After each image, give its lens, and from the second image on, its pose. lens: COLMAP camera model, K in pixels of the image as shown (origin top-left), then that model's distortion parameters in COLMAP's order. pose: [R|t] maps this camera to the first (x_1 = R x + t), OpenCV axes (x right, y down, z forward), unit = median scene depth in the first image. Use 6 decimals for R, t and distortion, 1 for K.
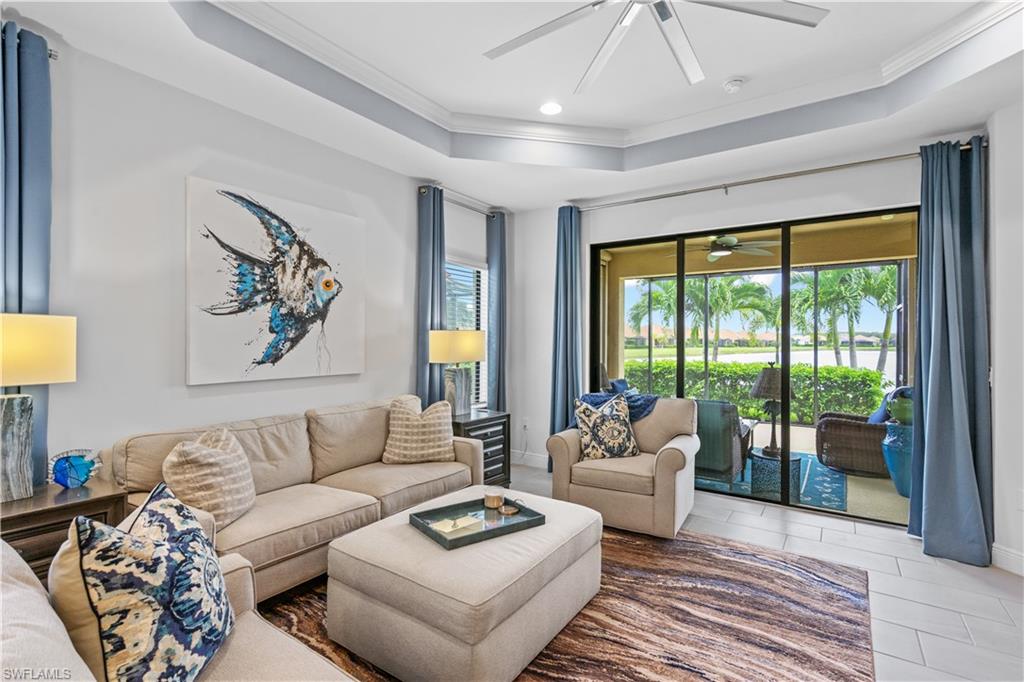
lens RADIAL K [[468.3, 0, 517.3], [0, 468.3, 338.0], [0, 0, 1]] dist [-0.004341, 0.000117]
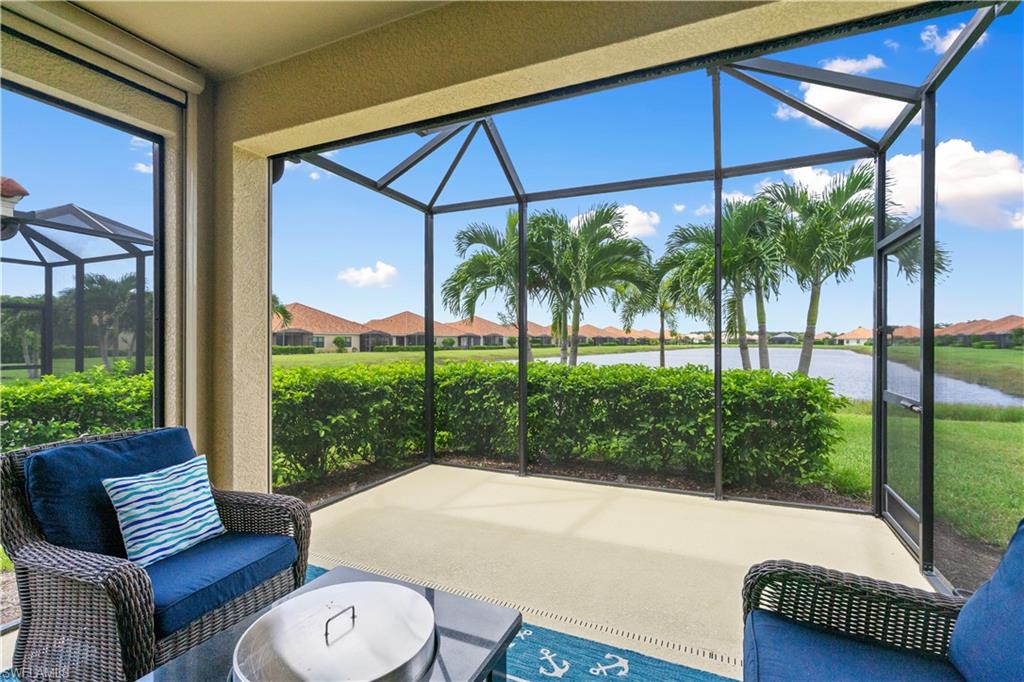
lens RADIAL K [[470.7, 0, 517.1], [0, 470.7, 341.5], [0, 0, 1]] dist [-0.003704, 0.001231]
pose [[0.983516, -0.007325, 0.180670, 0.836304], [0.005980, 0.999950, 0.007989, 0.054705], [-0.180720, -0.006777, 0.983511, 1.349227]]
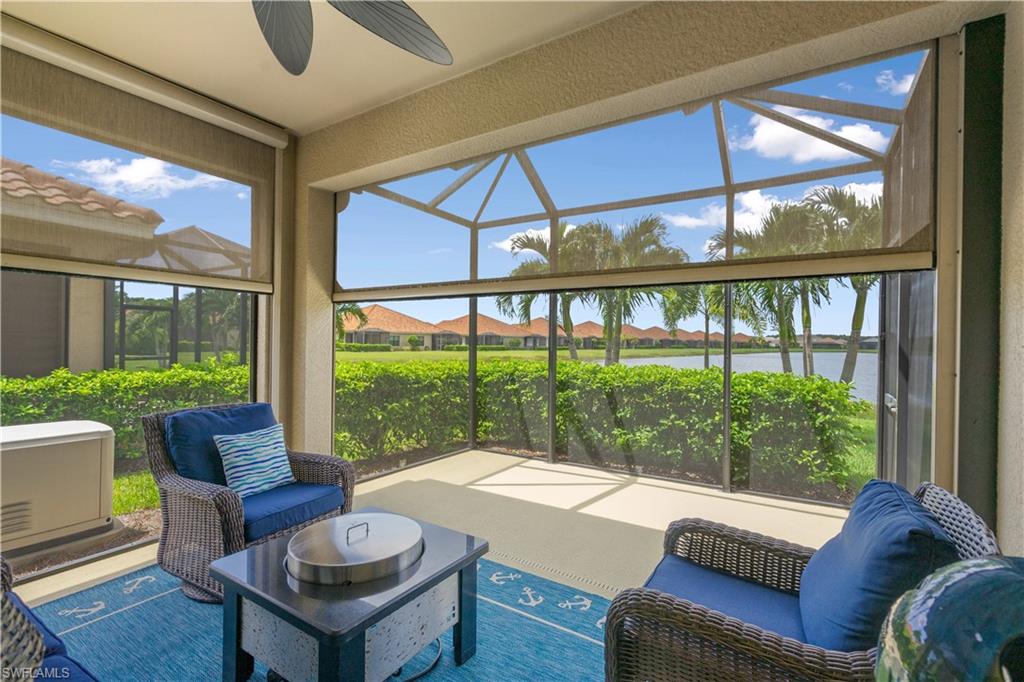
lens RADIAL K [[461.9, 0, 516.8], [0, 461.9, 341.8], [0, 0, 1]] dist [-0.002789, 0.000613]
pose [[0.999285, 0.005648, 0.037385, 0.930900], [-0.005907, 0.999959, 0.006829, 0.053712], [-0.037345, -0.007045, 0.999278, 1.192861]]
